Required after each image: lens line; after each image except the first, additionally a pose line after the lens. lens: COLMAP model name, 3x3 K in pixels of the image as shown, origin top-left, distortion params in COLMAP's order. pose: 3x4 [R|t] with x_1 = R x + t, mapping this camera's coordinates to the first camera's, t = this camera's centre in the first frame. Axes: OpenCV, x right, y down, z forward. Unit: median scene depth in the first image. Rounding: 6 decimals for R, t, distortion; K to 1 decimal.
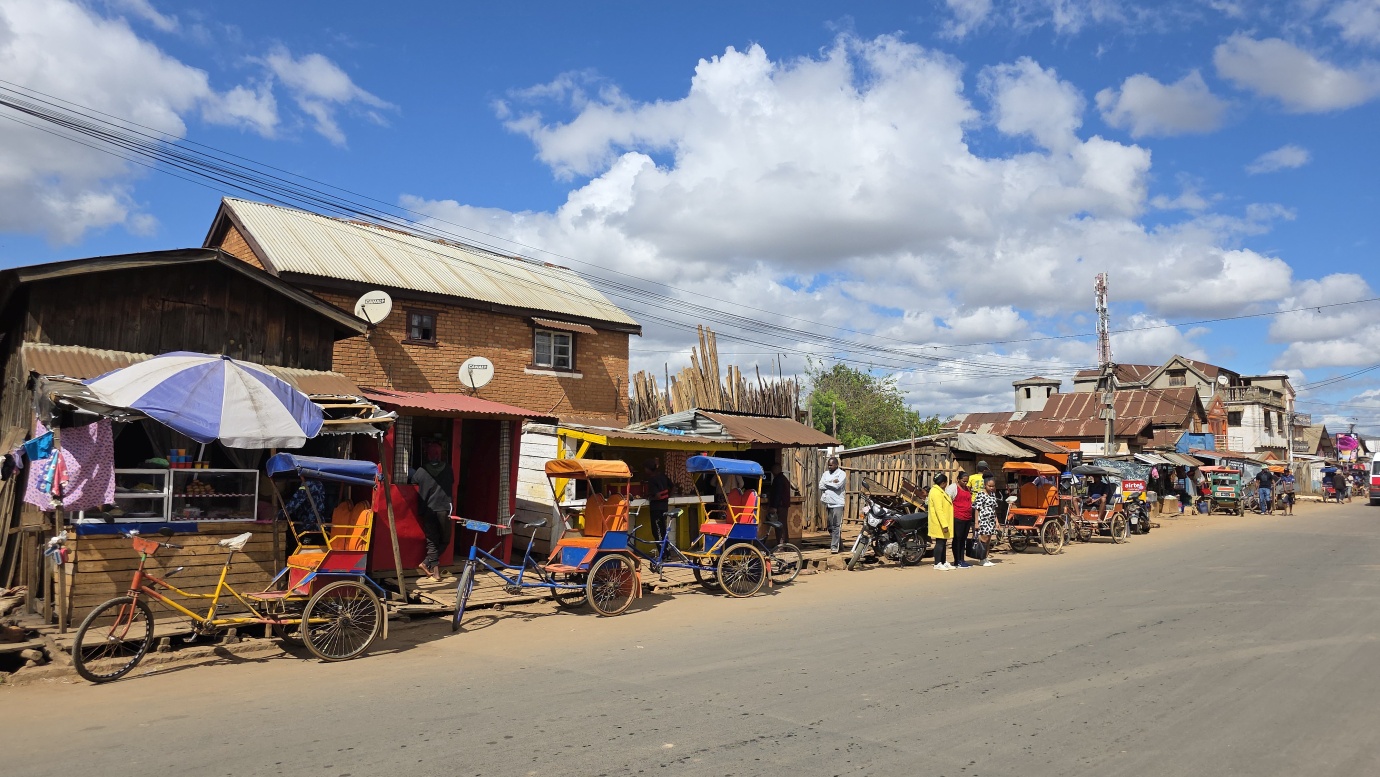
lens RADIAL K [[911.7, 0, 690.0], [0, 911.7, 388.5], [0, 0, 1]] dist [0.005273, -0.031798]
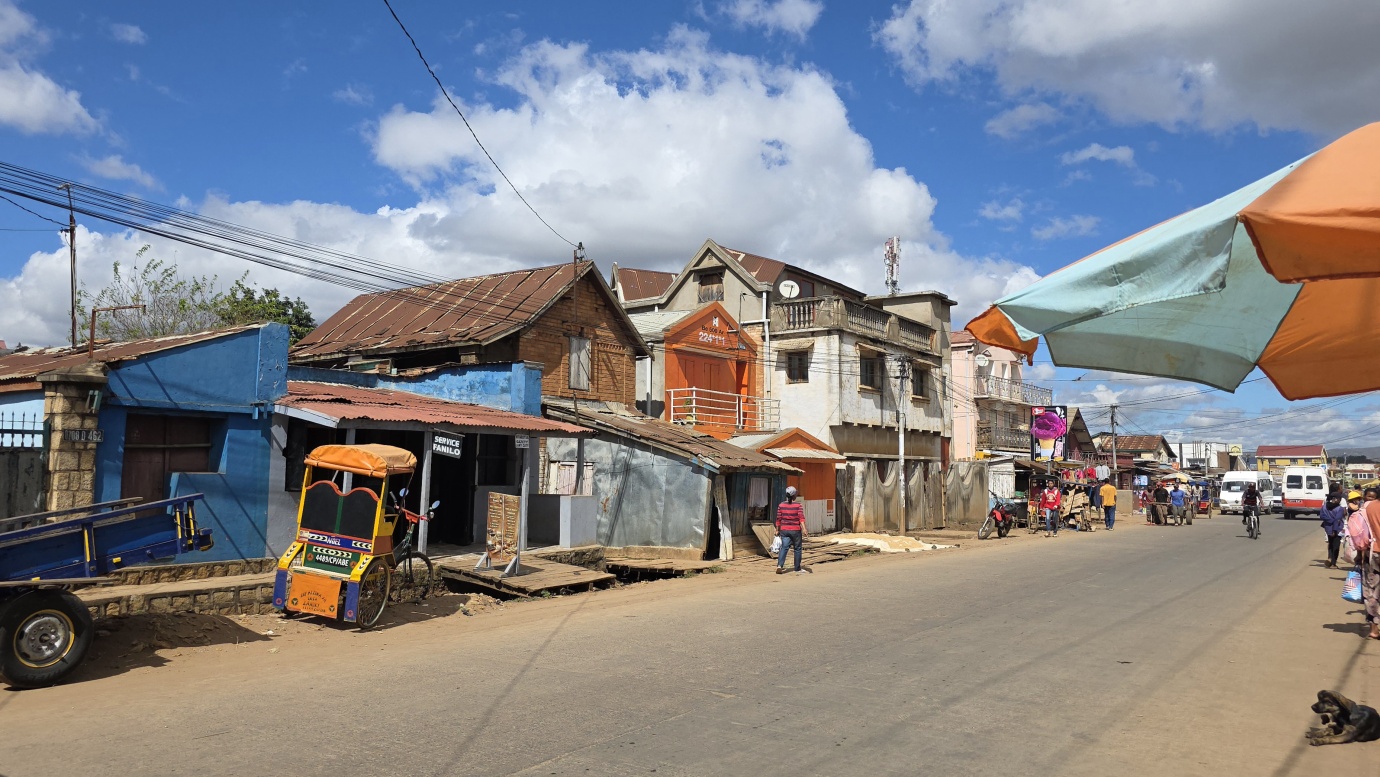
lens RADIAL K [[984.0, 0, 652.9], [0, 984.0, 384.4], [0, 0, 1]] dist [0.138641, -0.000717]
pose [[0.992392, 0.018388, 0.121737, 0.451167], [-0.017924, 0.999827, -0.004911, 0.046079], [-0.121806, 0.002692, 0.992550, 0.484571]]
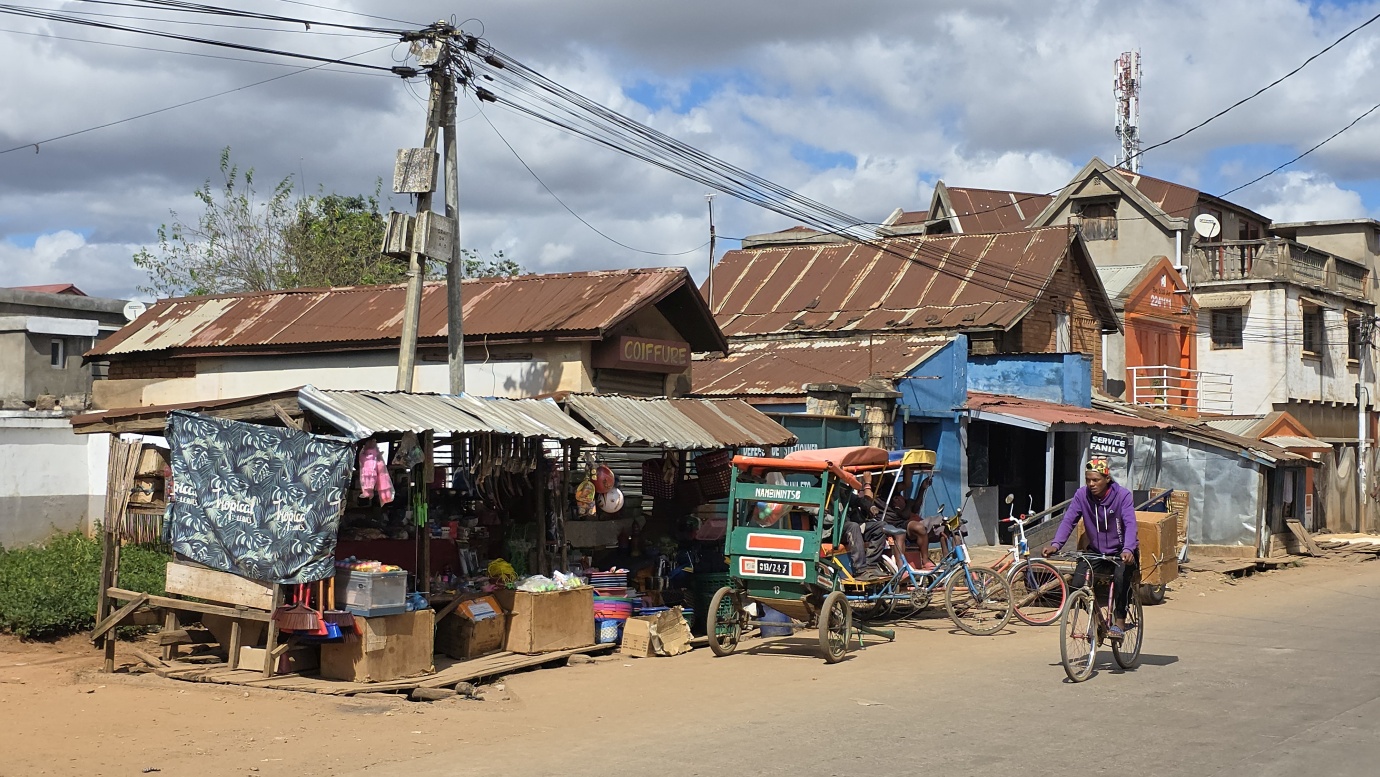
lens RADIAL K [[1825.0, 0, 690.0], [0, 1825.0, 388.5], [0, 0, 1]] dist [0.029295, 0.039216]
pose [[0.987458, 0.005275, 0.157791, 0.255294], [-0.012854, 0.998810, 0.047048, 0.025461], [-0.157355, -0.048486, 0.986351, 0.282363]]
